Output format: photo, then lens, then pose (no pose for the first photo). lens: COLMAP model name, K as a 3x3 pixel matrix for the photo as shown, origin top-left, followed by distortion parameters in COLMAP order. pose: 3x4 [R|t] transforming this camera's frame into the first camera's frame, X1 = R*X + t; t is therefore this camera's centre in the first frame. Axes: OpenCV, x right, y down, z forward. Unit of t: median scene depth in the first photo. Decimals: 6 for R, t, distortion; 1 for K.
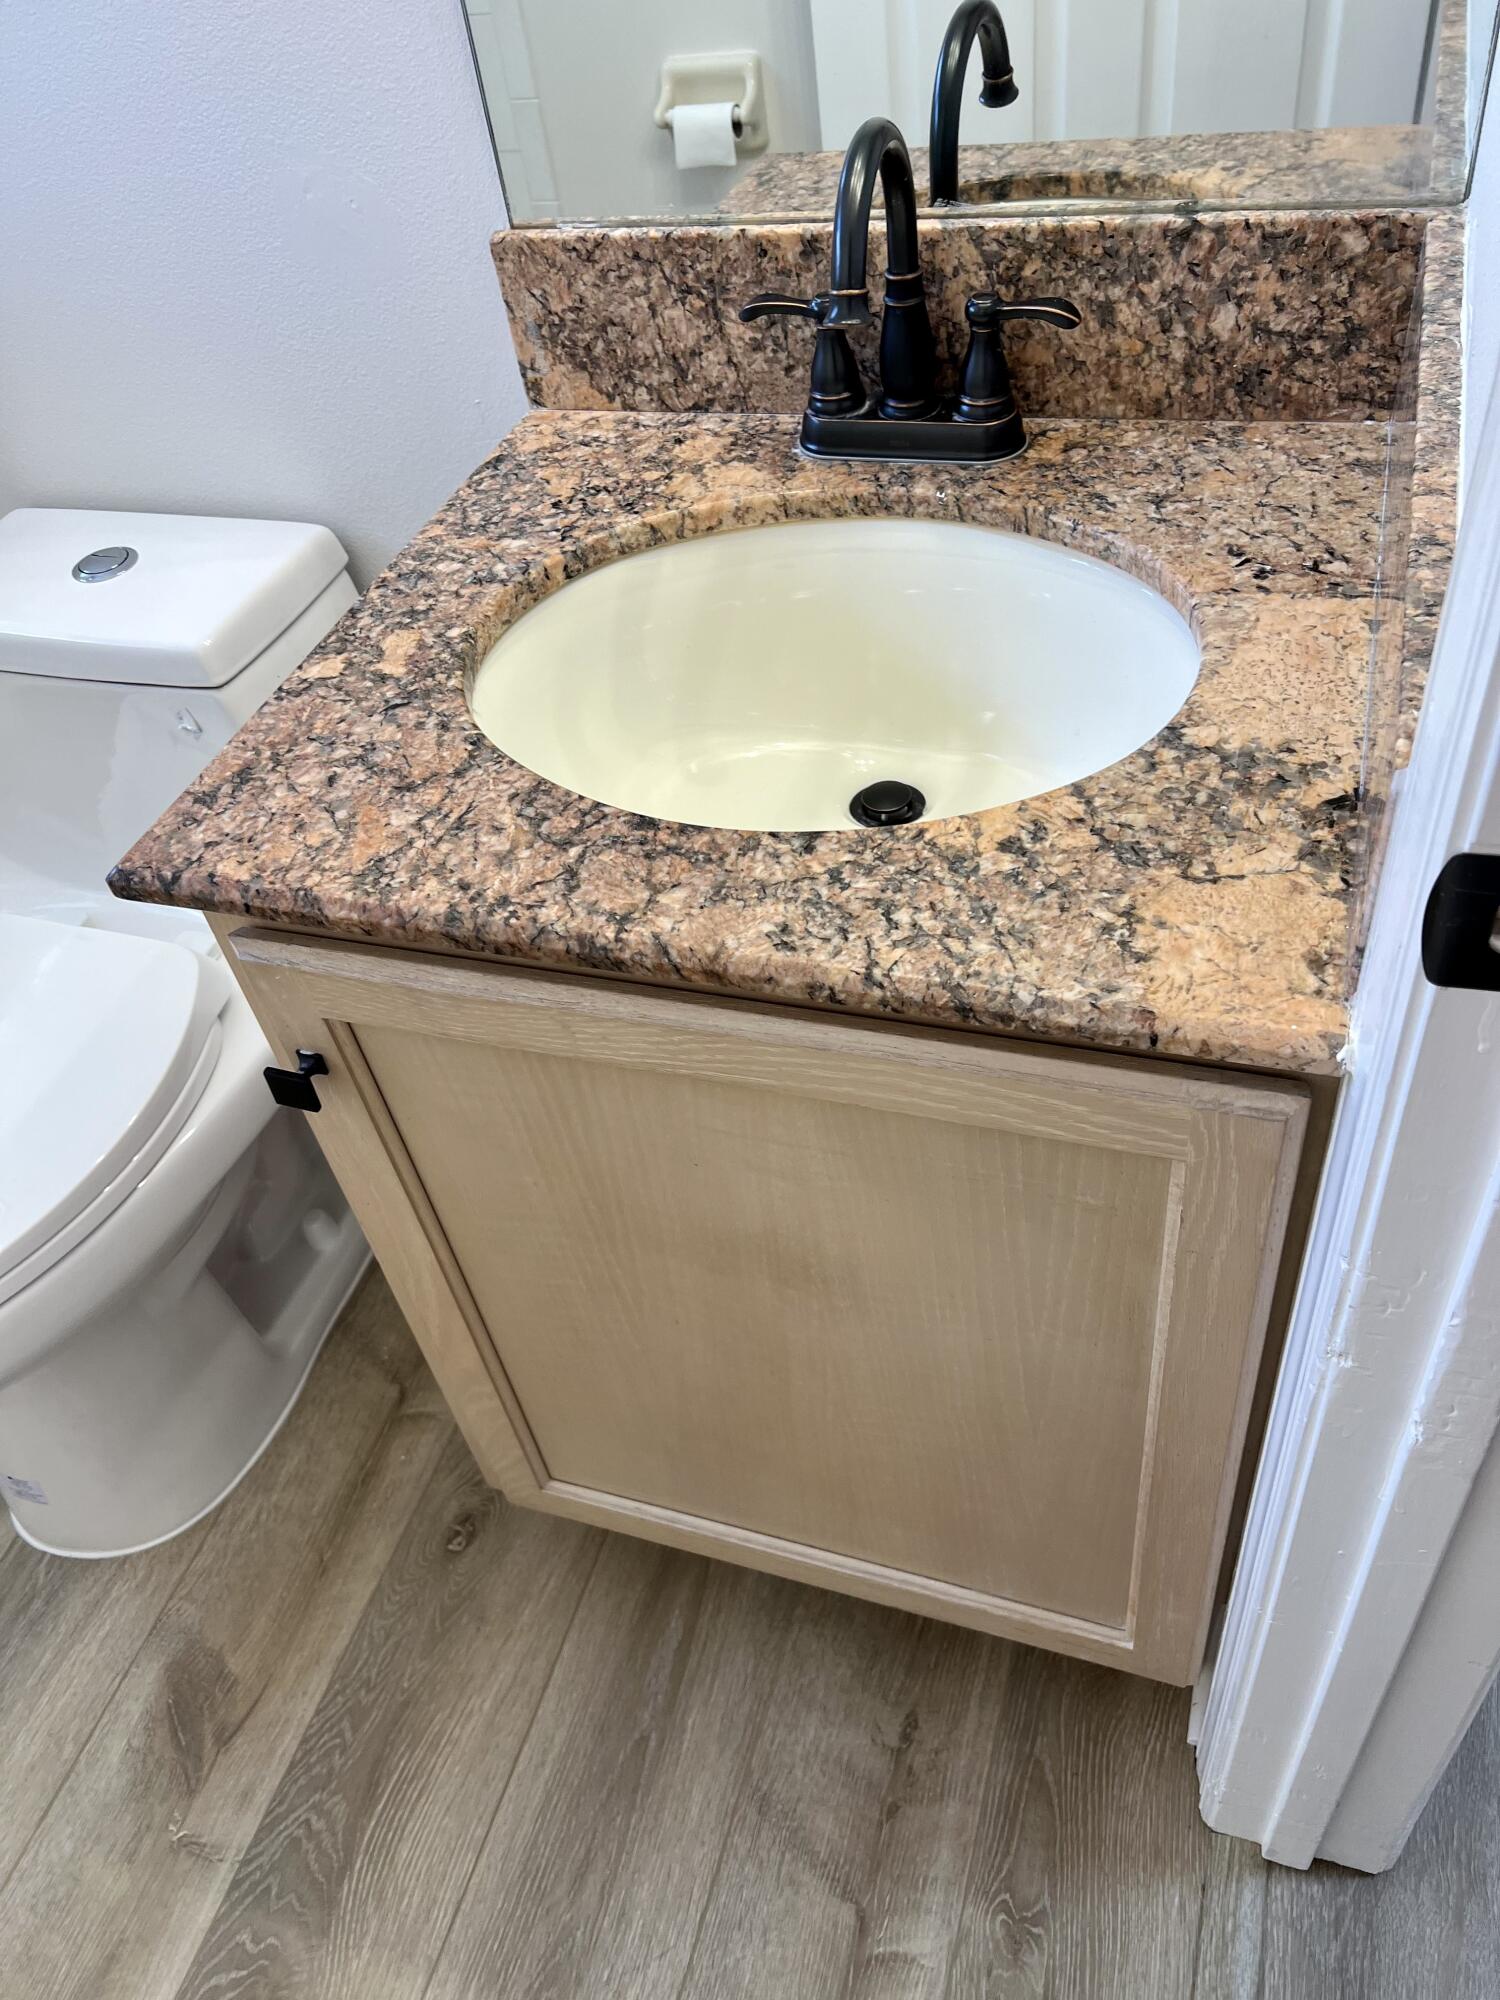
lens RADIAL K [[1523.0, 0, 738.2], [0, 1523.0, 1004.5], [0, 0, 1]] dist [0.046139, -0.065435]
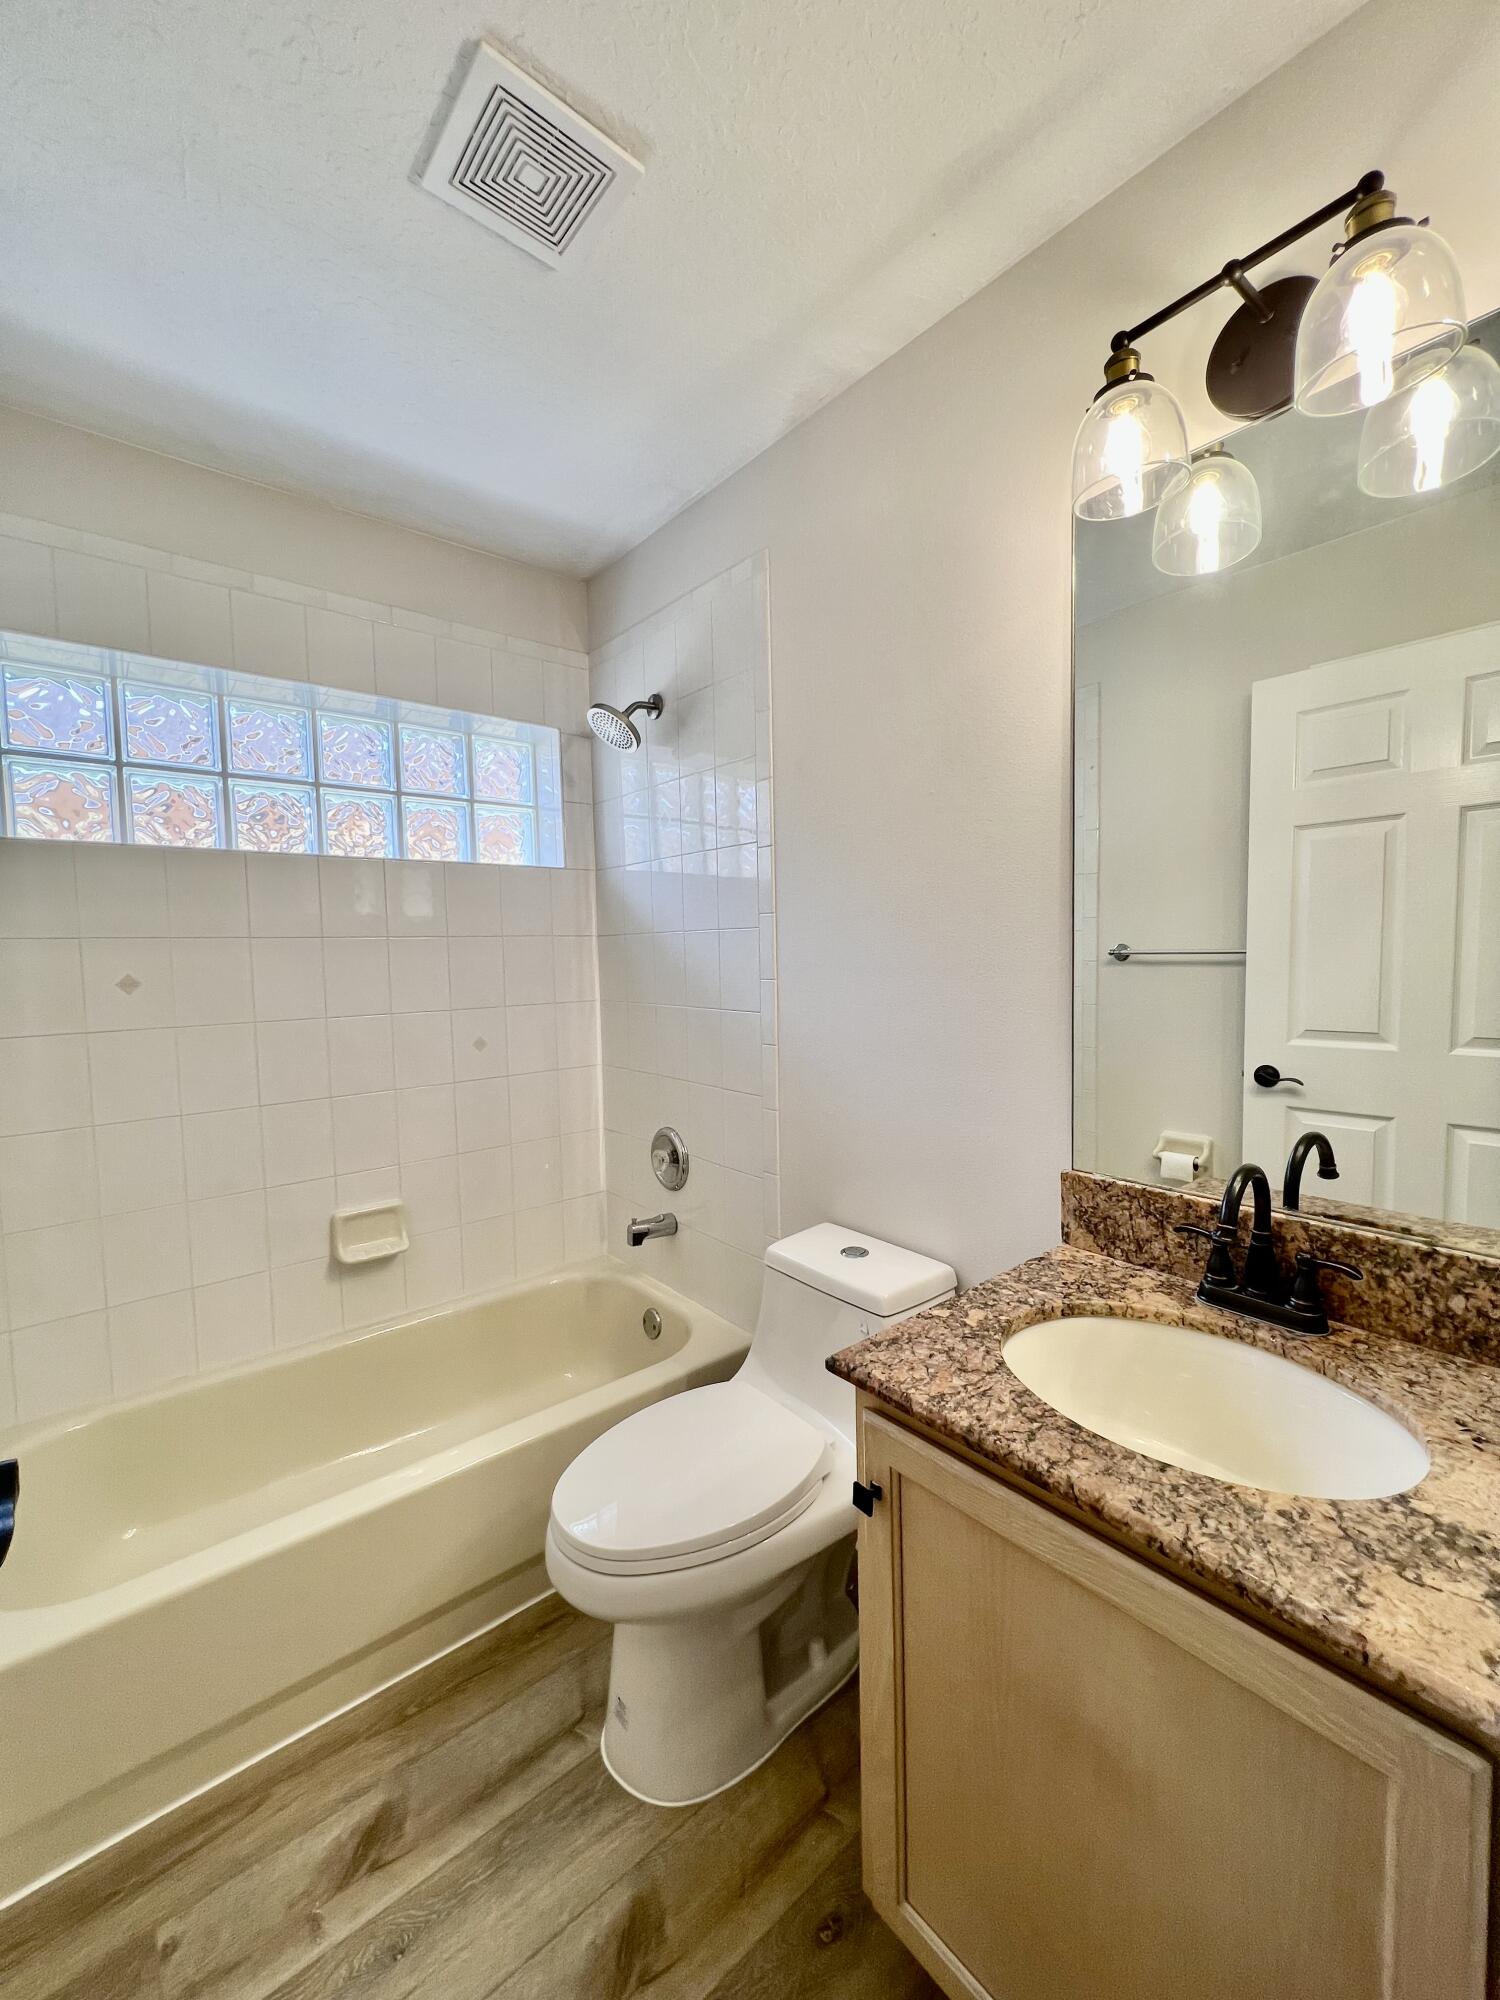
lens RADIAL K [[799.6, 0, 754.9], [0, 799.6, 996.6], [0, 0, 1]] dist [-0.001516, 0.000076]
pose [[0.848669, 0.142020, -0.509502, 0.029332], [-0.429422, 0.747394, -0.506951, 0.140318], [0.308801, 0.649025, 0.695276, -0.194015]]
